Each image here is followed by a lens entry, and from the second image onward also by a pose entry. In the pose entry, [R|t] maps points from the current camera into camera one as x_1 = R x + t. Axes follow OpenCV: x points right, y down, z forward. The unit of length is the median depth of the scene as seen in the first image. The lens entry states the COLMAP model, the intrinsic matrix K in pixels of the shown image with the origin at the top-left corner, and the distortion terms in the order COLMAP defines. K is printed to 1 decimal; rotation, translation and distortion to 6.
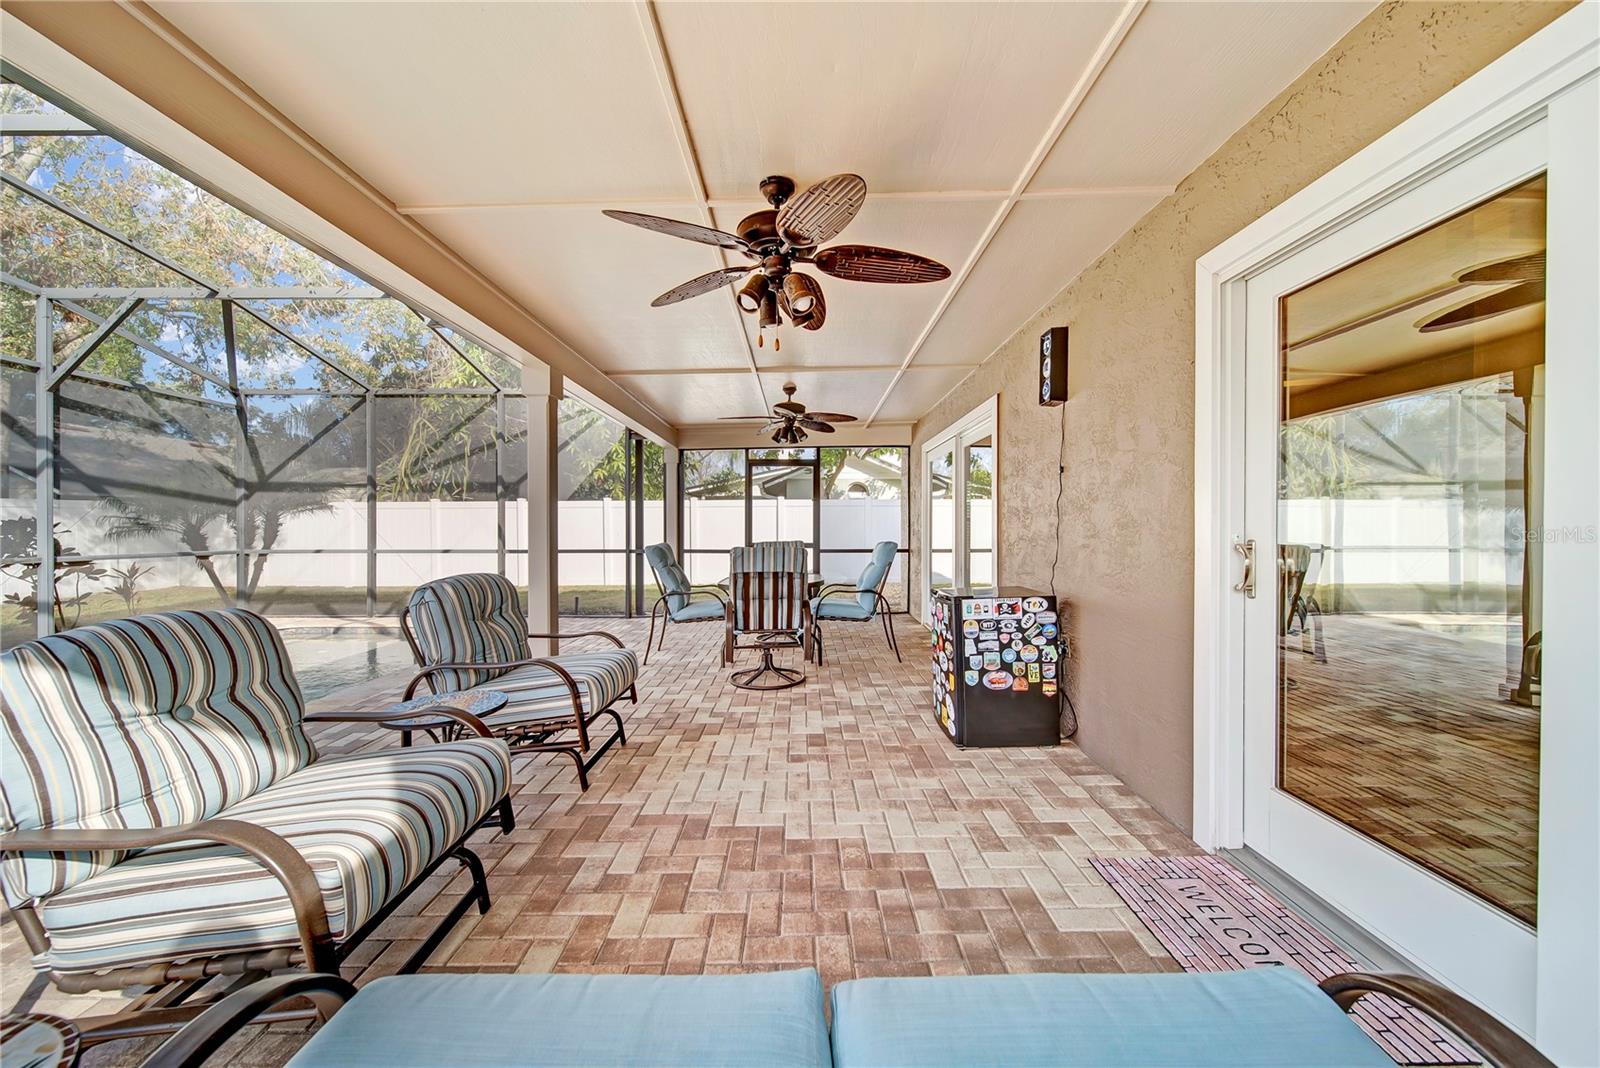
lens RADIAL K [[575.1, 0, 796.0], [0, 575.1, 530.8], [0, 0, 1]] dist [-0.001767, -0.000179]
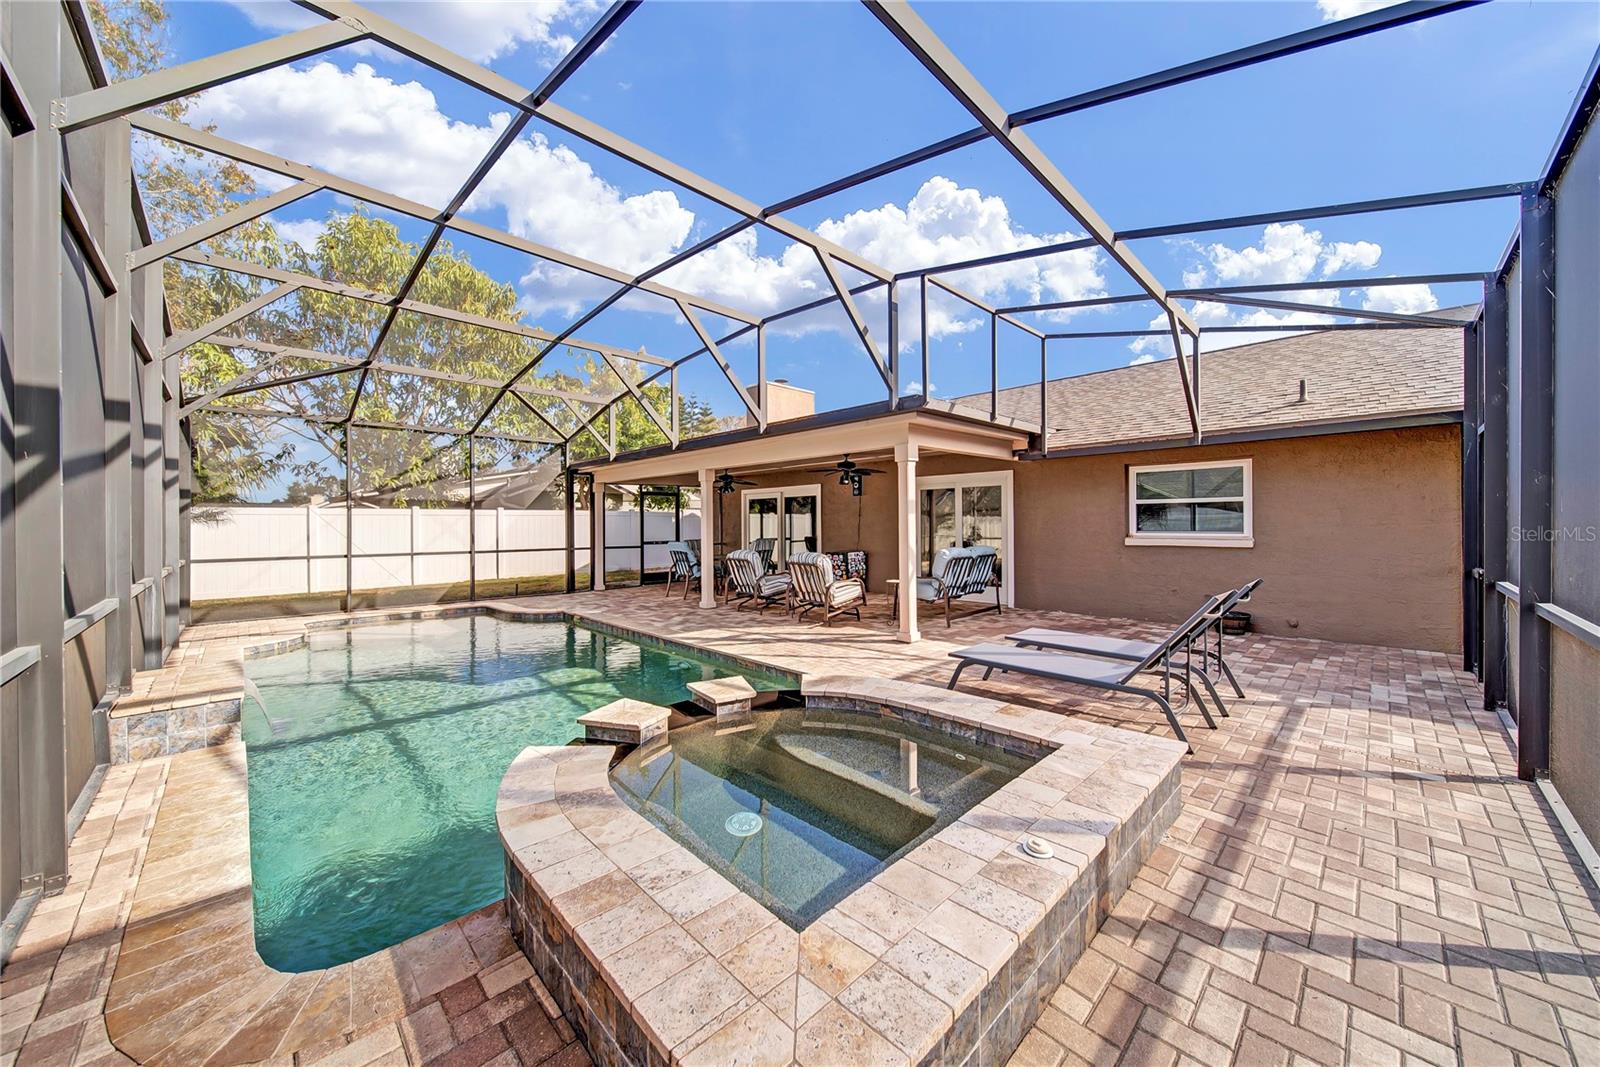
lens RADIAL K [[575.1, 0, 796.0], [0, 575.1, 530.3], [0, 0, 1]] dist [-0.001767, -0.000179]
pose [[0.710441, -0.006999, 0.703722, -2.274721], [0.007967, 0.999966, 0.001901, -0.031535], [-0.703711, 0.004256, 0.710473, -1.215607]]
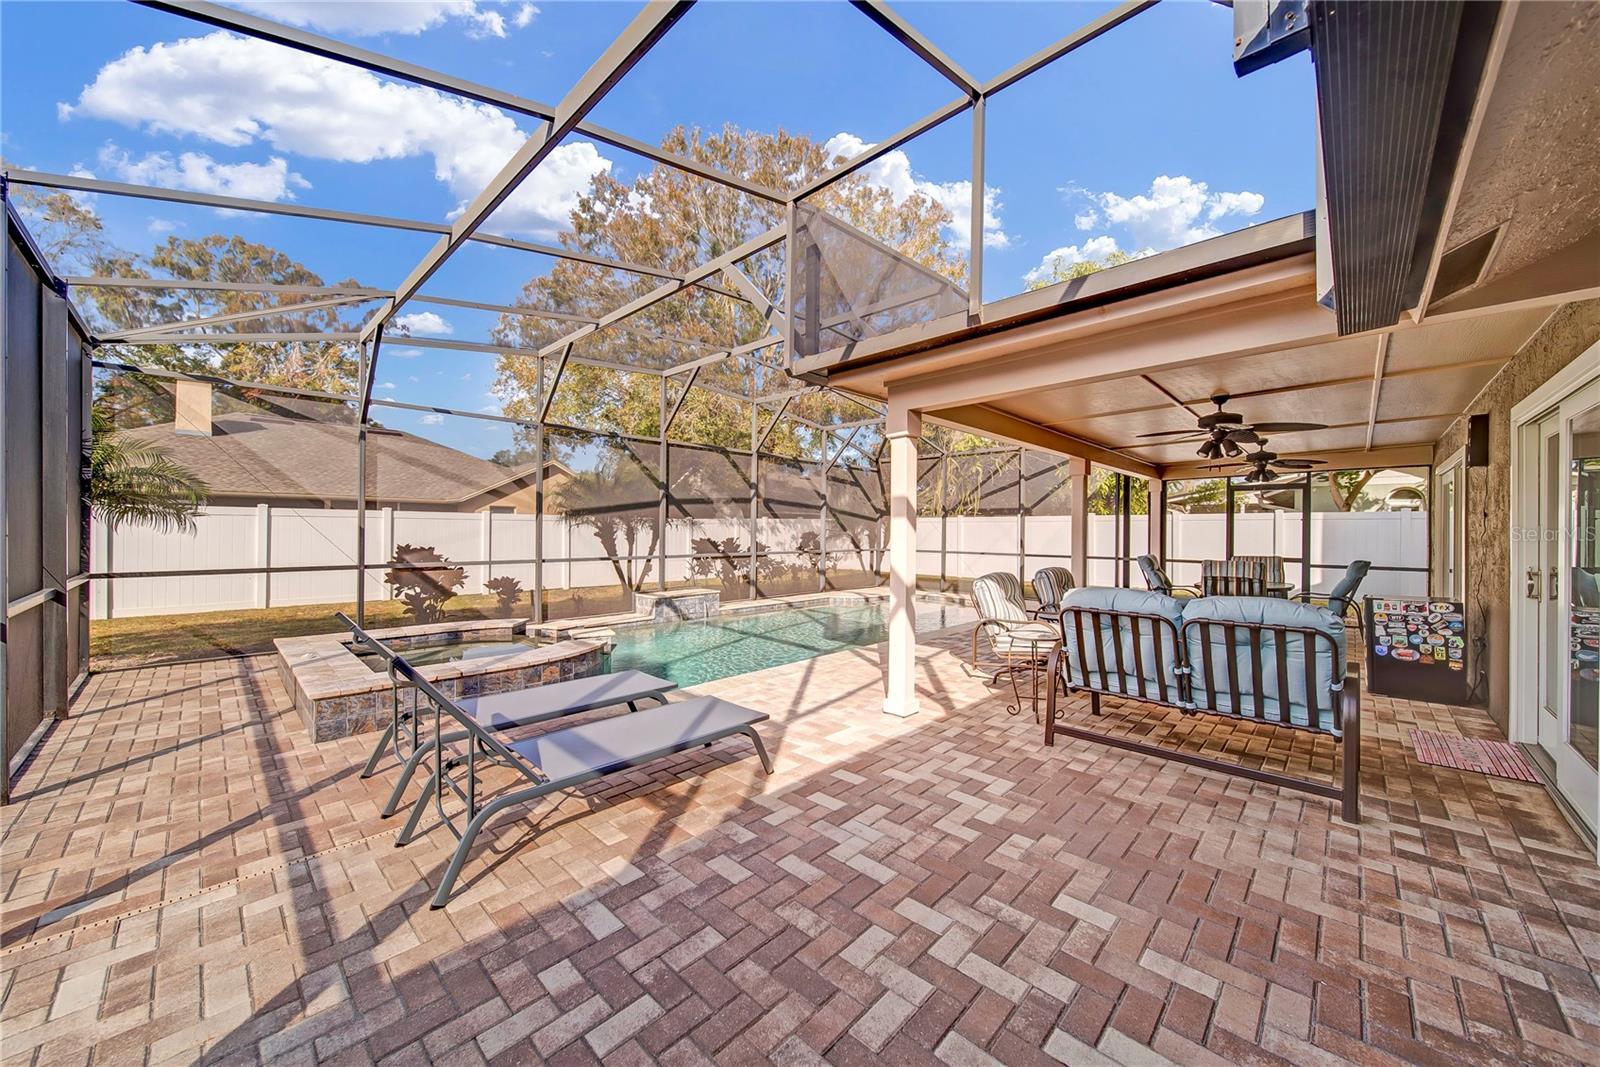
lens RADIAL K [[575.1, 0, 796.0], [0, 575.1, 530.3], [0, 0, 1]] dist [-0.001767, -0.000179]
pose [[0.723027, 0.007527, -0.690779, 0.220420], [-0.011766, 0.999930, -0.001420, -0.047931], [0.690720, 0.009154, 0.723065, -1.179375]]
